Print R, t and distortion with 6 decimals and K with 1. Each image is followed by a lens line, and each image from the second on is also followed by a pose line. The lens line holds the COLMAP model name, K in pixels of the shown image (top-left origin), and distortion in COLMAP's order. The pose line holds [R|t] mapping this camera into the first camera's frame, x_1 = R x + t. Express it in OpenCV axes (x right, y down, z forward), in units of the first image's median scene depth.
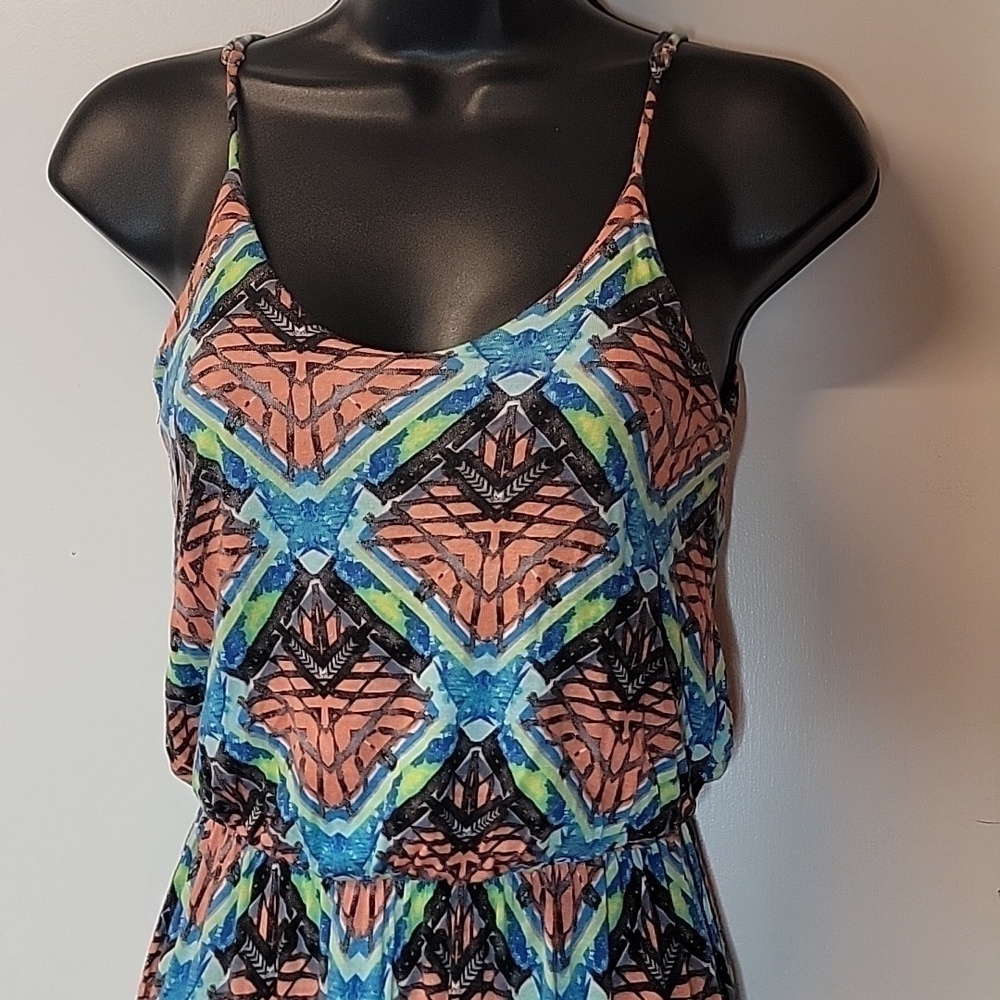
lens RADIAL K [[1018.0, 0, 497.8], [0, 1018.0, 506.3], [0, 0, 1]] dist [-0.009432, 0.000000]
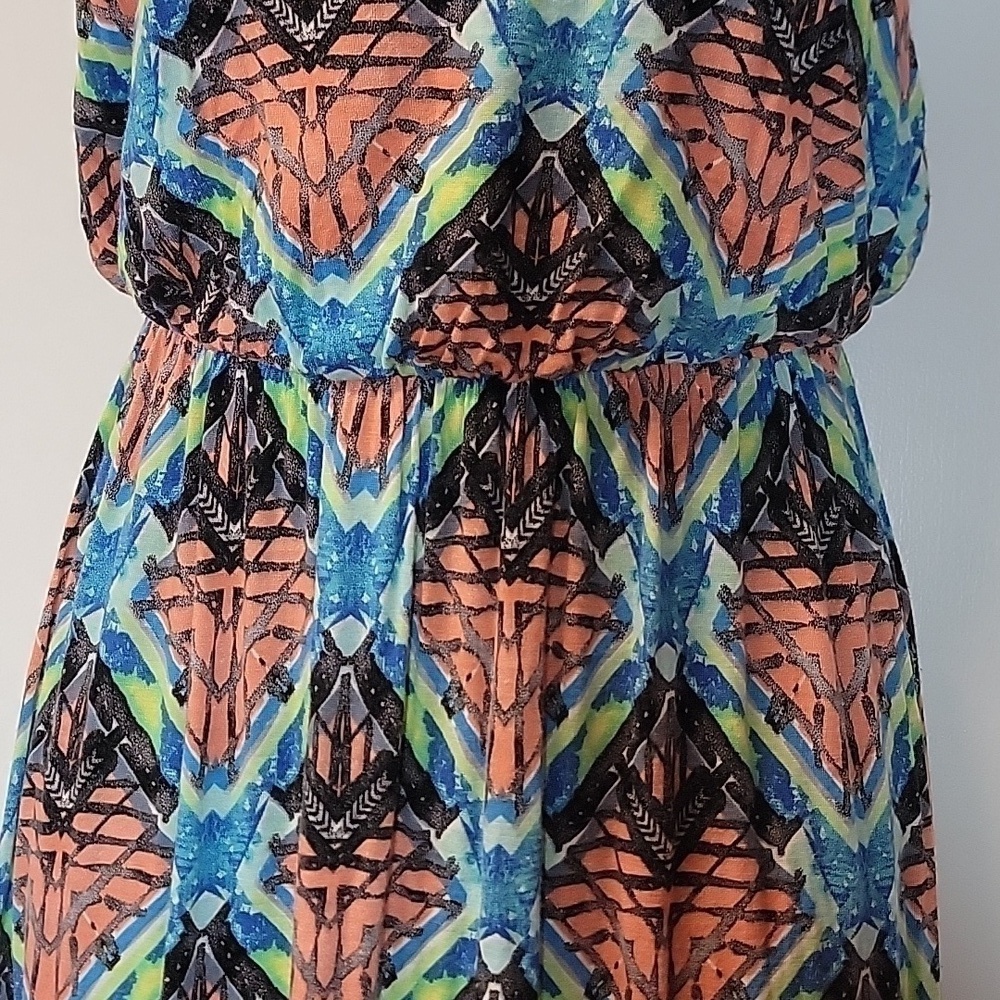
lens RADIAL K [[1018.0, 0, 501.0], [0, 1018.0, 494.1], [0, 0, 1]] dist [-0.009432, 0.000000]
pose [[0.999771, 0.012934, -0.017062, -0.038134], [-0.011356, 0.995917, 0.089554, 0.393115], [0.018151, -0.089340, 0.995836, 0.352527]]
